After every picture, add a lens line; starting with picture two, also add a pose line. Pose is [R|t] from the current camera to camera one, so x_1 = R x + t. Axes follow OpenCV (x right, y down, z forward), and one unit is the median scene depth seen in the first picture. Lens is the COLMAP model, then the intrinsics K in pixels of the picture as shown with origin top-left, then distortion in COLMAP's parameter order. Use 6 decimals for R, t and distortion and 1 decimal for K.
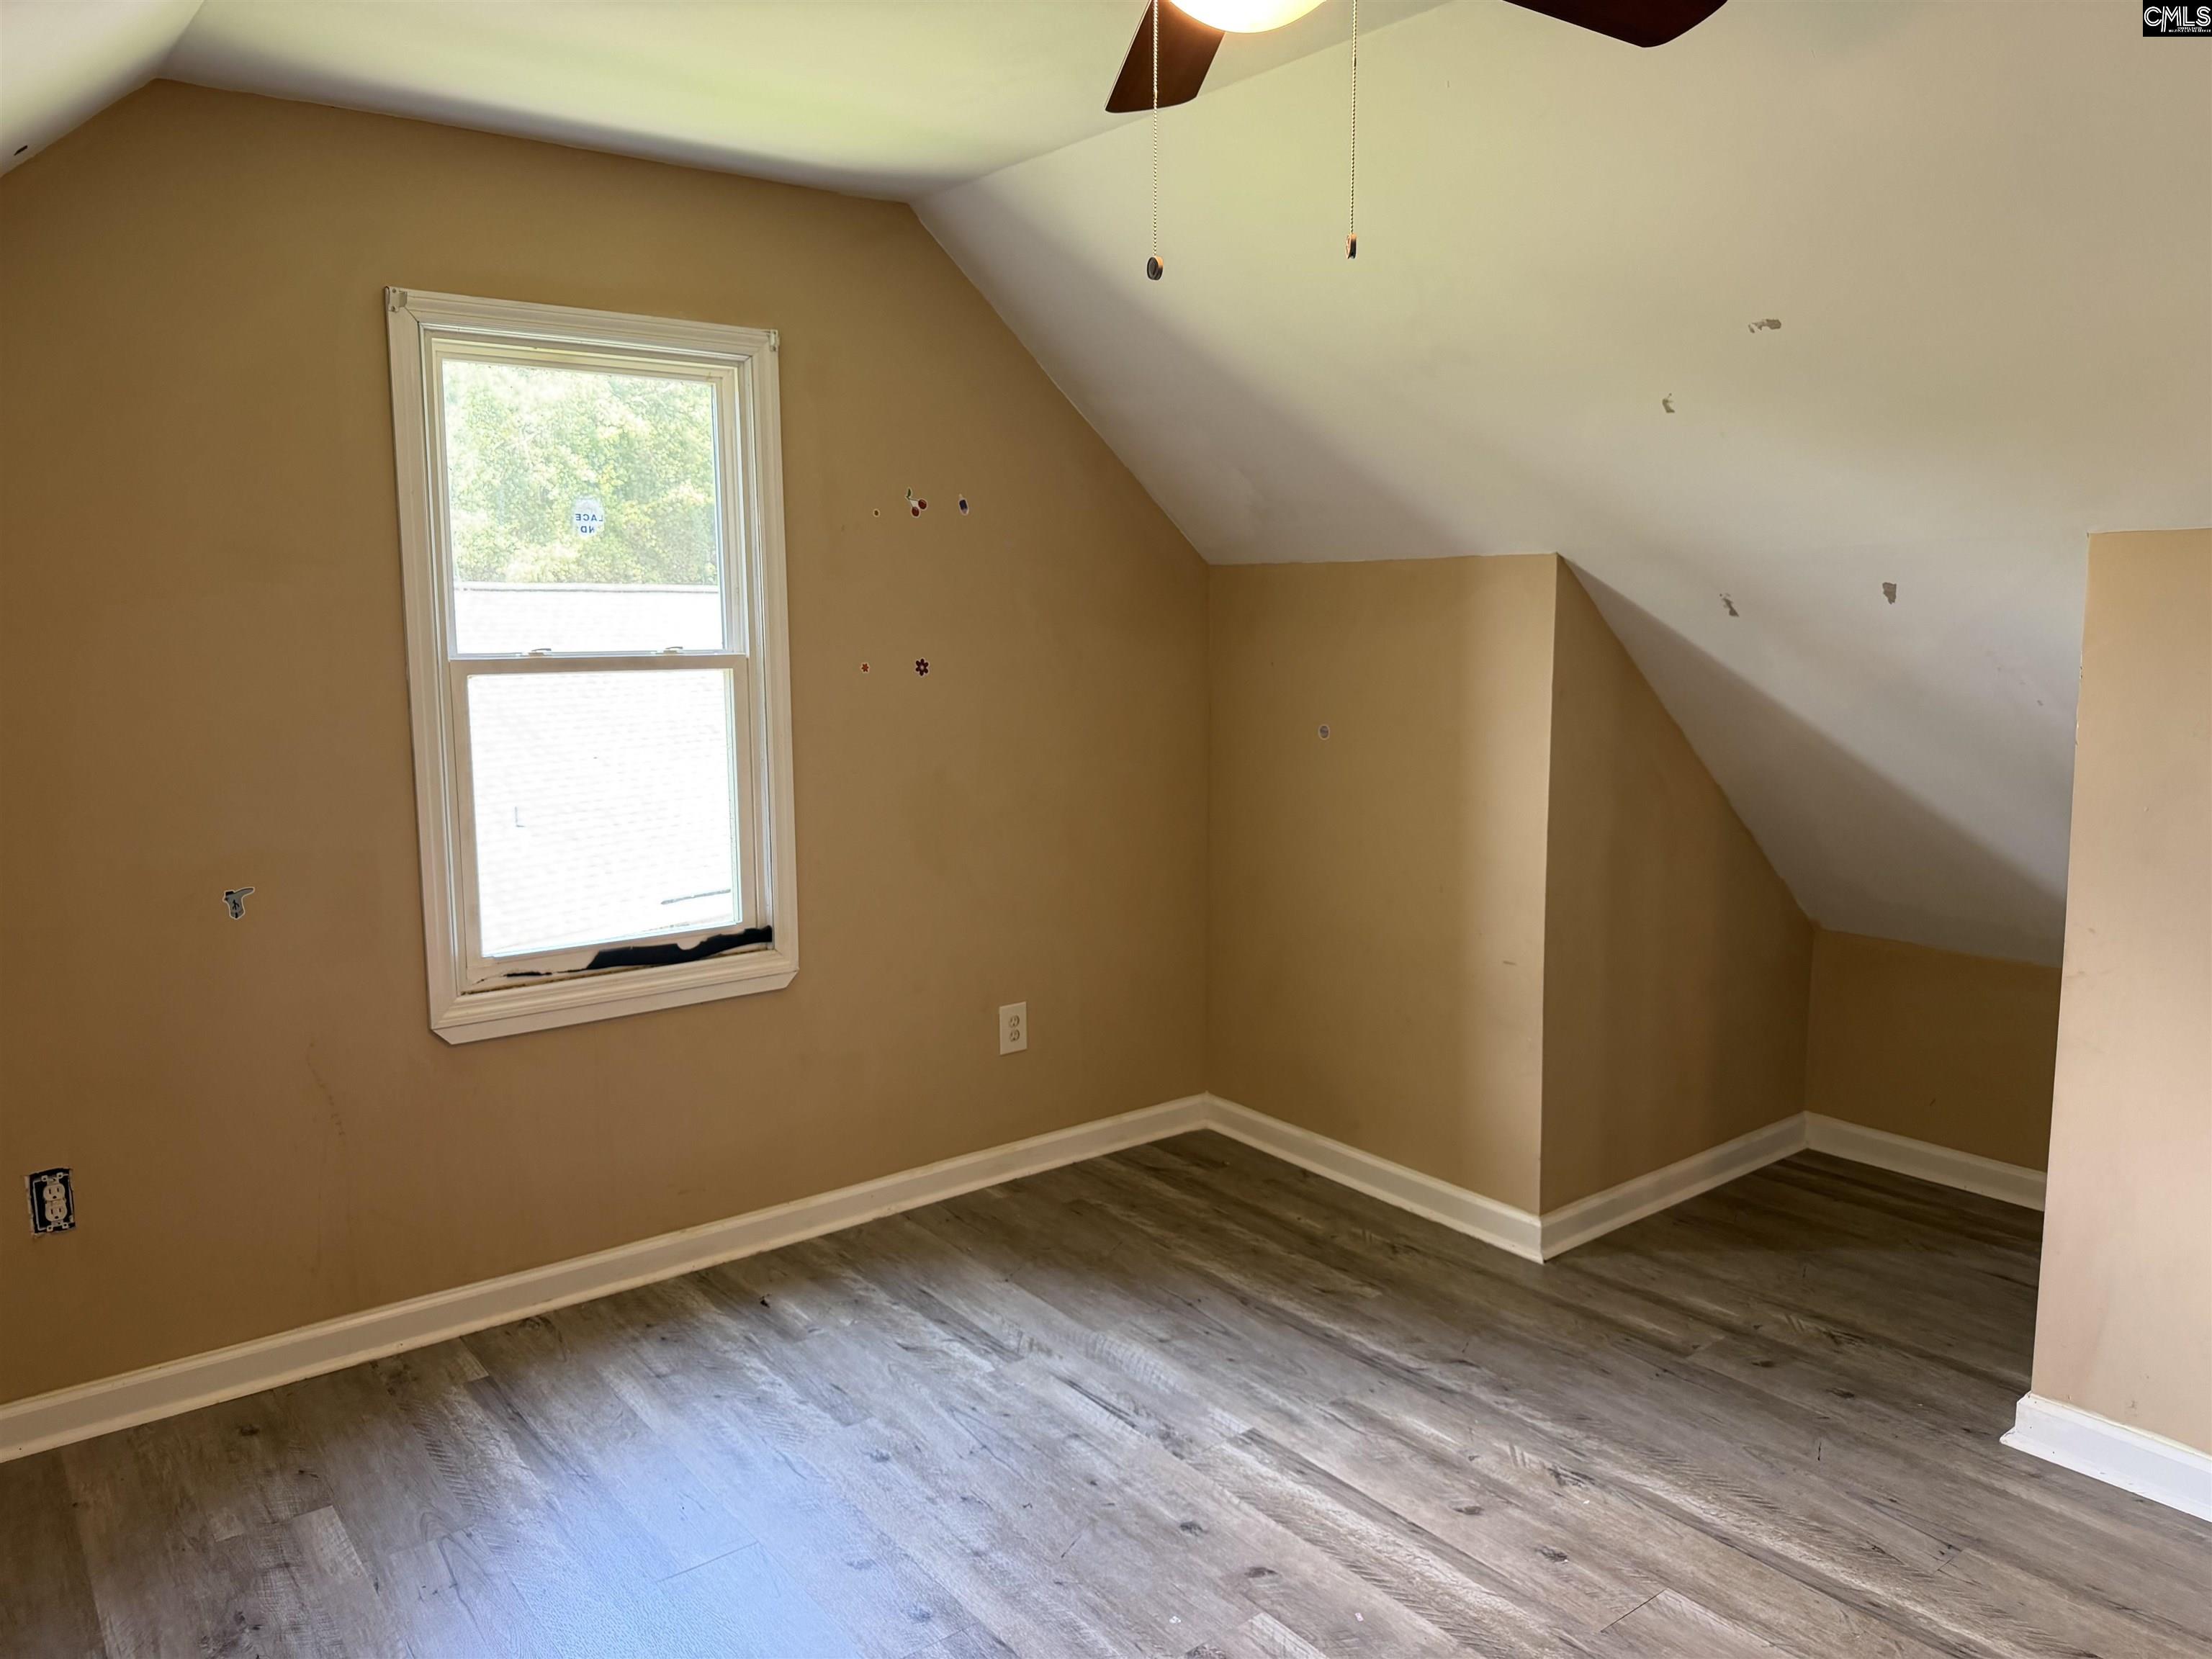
lens RADIAL K [[1579.0, 0, 1042.2], [0, 1579.0, 832.4], [0, 0, 1]] dist [0.161720, -0.261421]
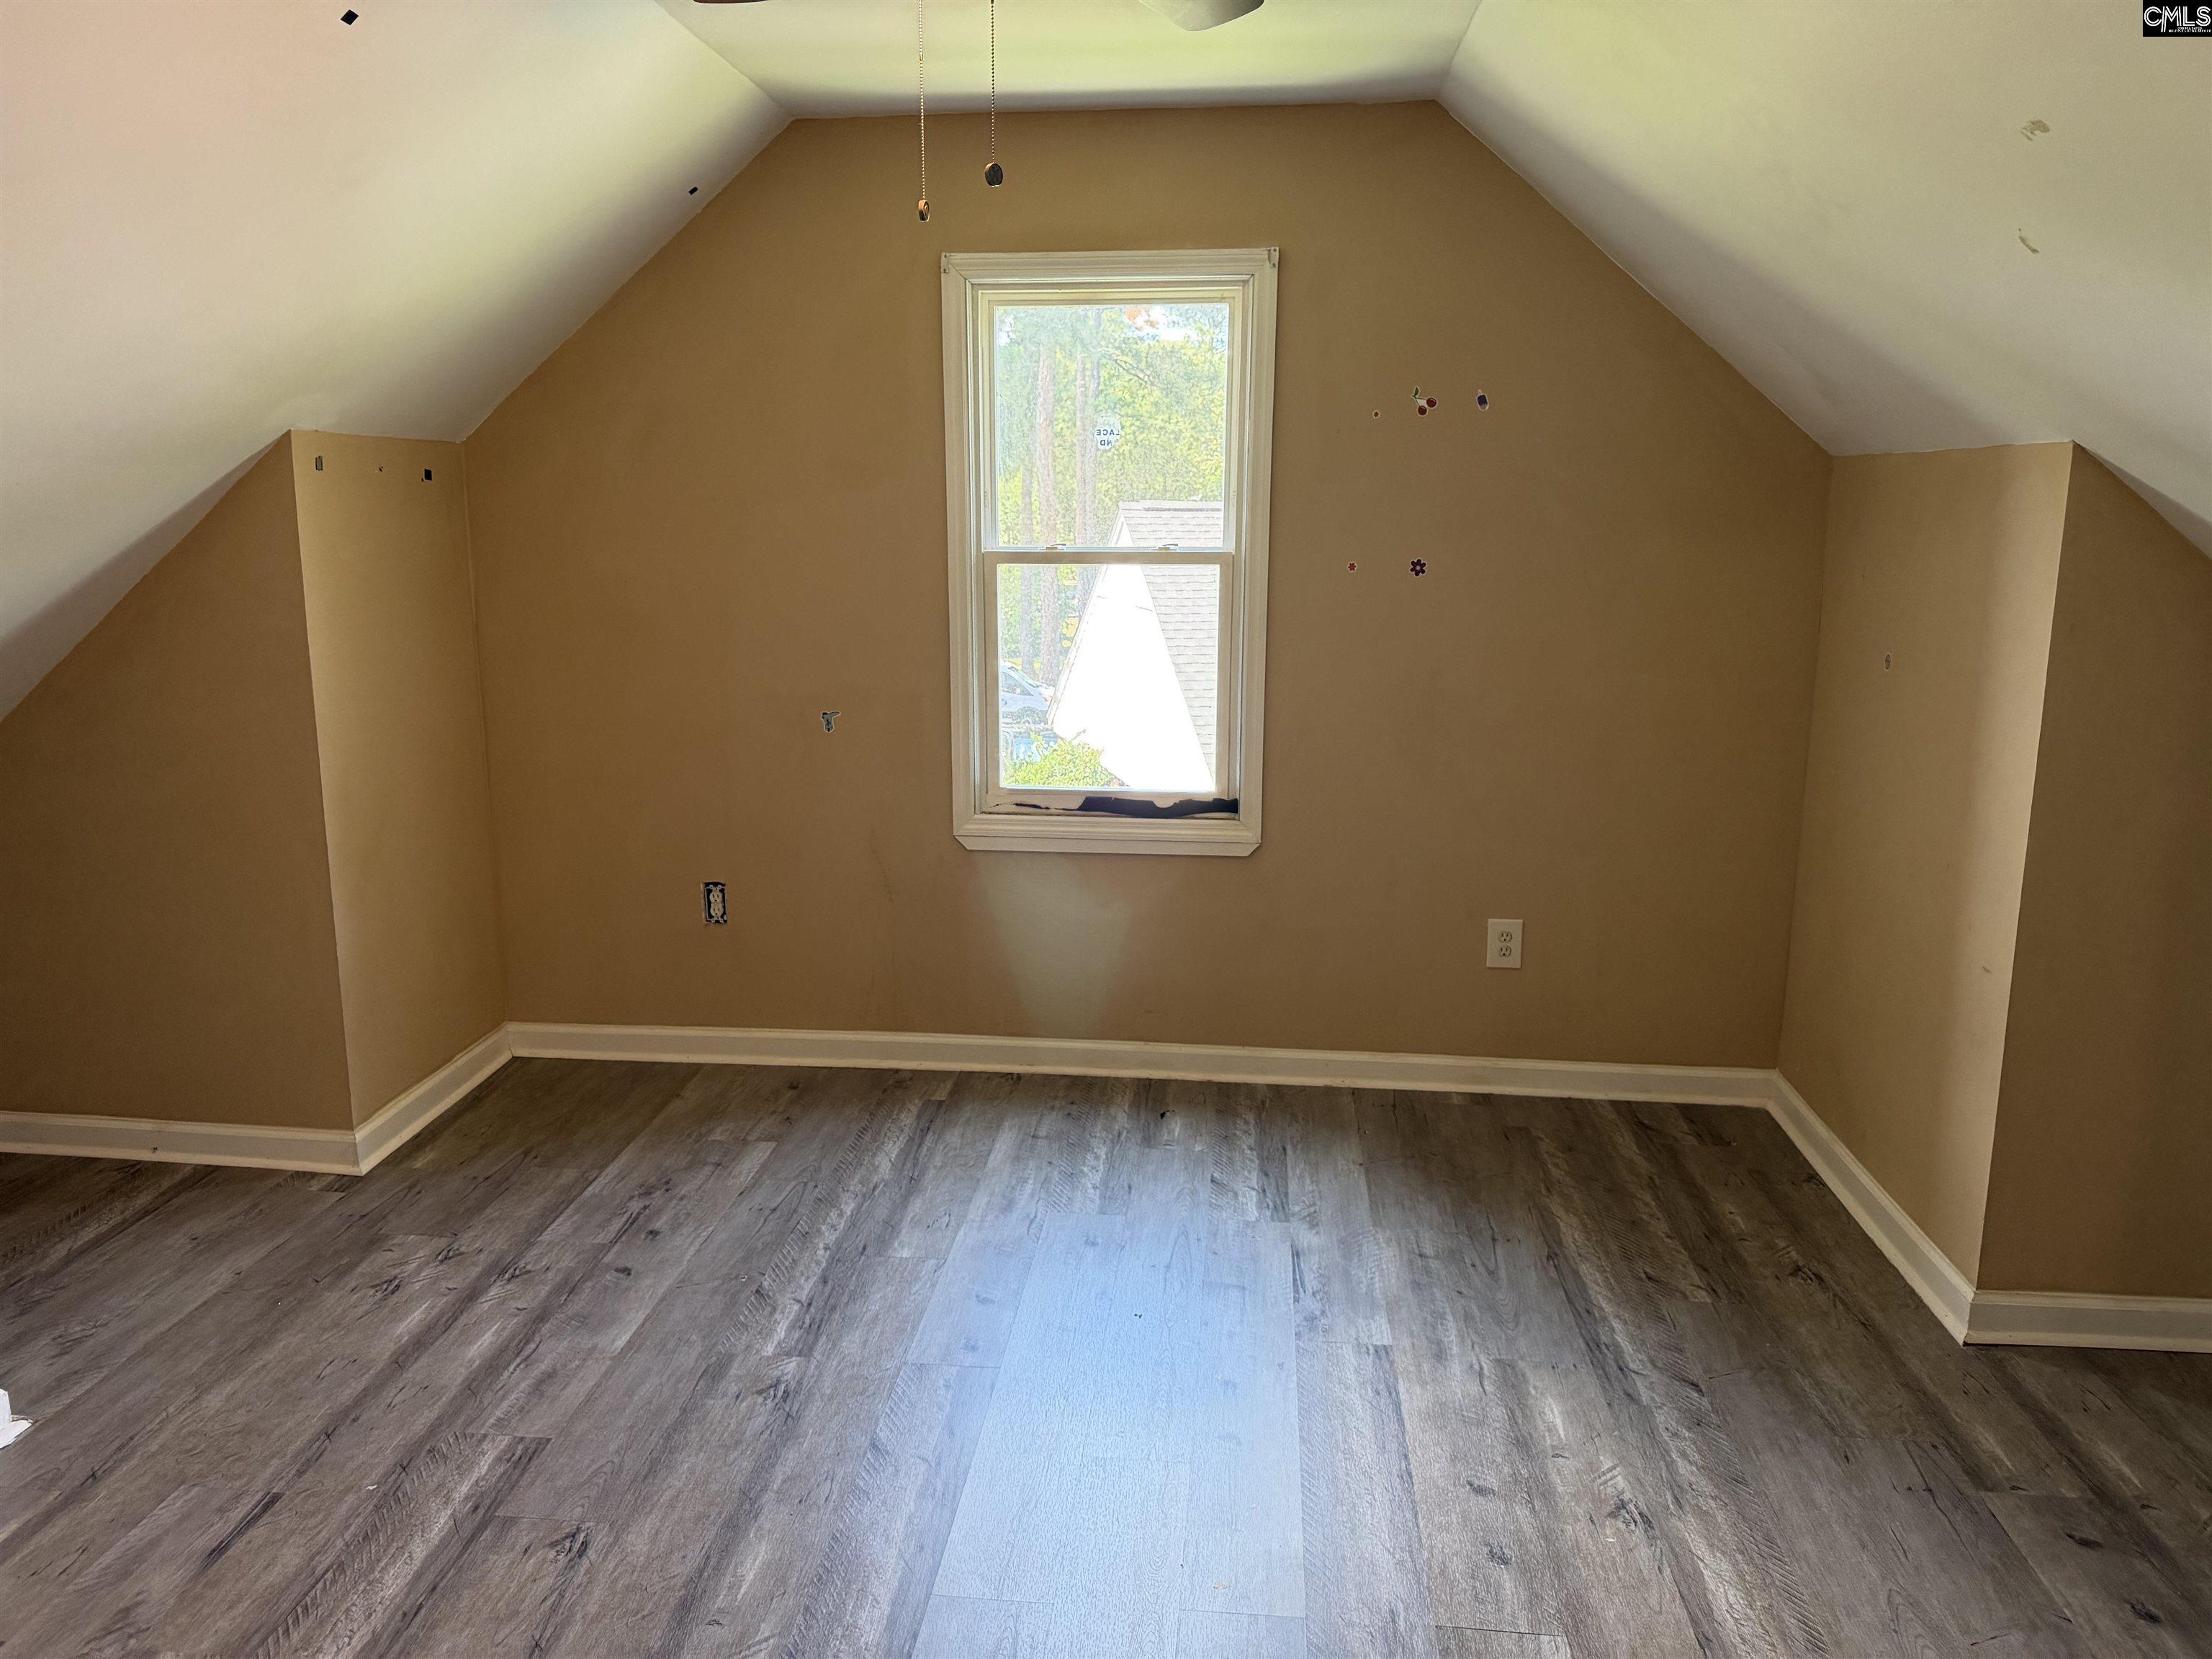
lens RADIAL K [[1558.3, 0, 1106.0], [0, 1558.3, 829.5], [0, 0, 1]] dist [0.150264, -0.151522]
pose [[0.732027, 0.146585, -0.665319, 0.526368], [-0.105691, 0.989190, 0.101653, -0.023147], [0.673027, -0.004095, 0.739606, 0.134191]]
